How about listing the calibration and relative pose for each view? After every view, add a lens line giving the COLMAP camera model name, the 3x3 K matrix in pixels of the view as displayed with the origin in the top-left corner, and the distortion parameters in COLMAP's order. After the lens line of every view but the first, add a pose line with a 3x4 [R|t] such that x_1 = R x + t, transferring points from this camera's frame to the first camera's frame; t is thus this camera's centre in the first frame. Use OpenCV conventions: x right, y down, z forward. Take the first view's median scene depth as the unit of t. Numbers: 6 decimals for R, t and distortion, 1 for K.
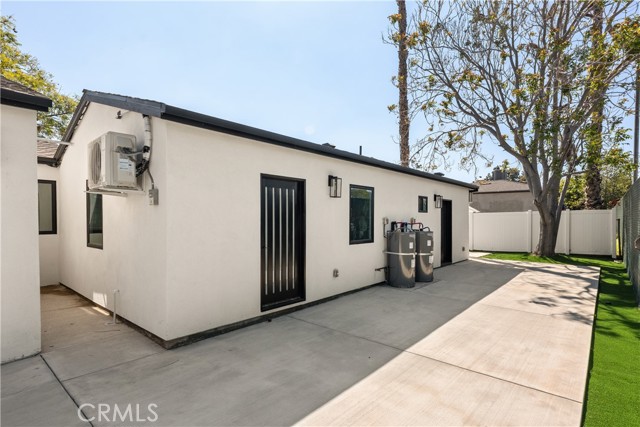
lens RADIAL K [[328.6, 0, 318.8], [0, 328.6, 217.6], [0, 0, 1]] dist [0.003555, 0.000294]
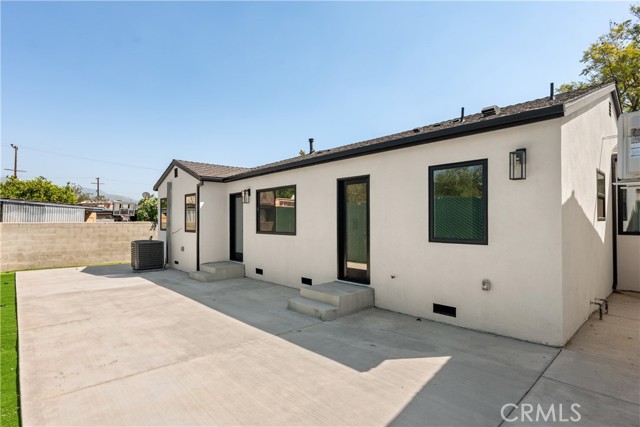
lens RADIAL K [[328.6, 0, 320.6], [0, 328.6, 215.5], [0, 0, 1]] dist [0.003555, 0.000294]
pose [[-0.086033, -0.010669, -0.996235, 0.322671], [0.009208, 0.999891, -0.011504, -0.004358], [0.996250, -0.010163, -0.085925, 0.400394]]
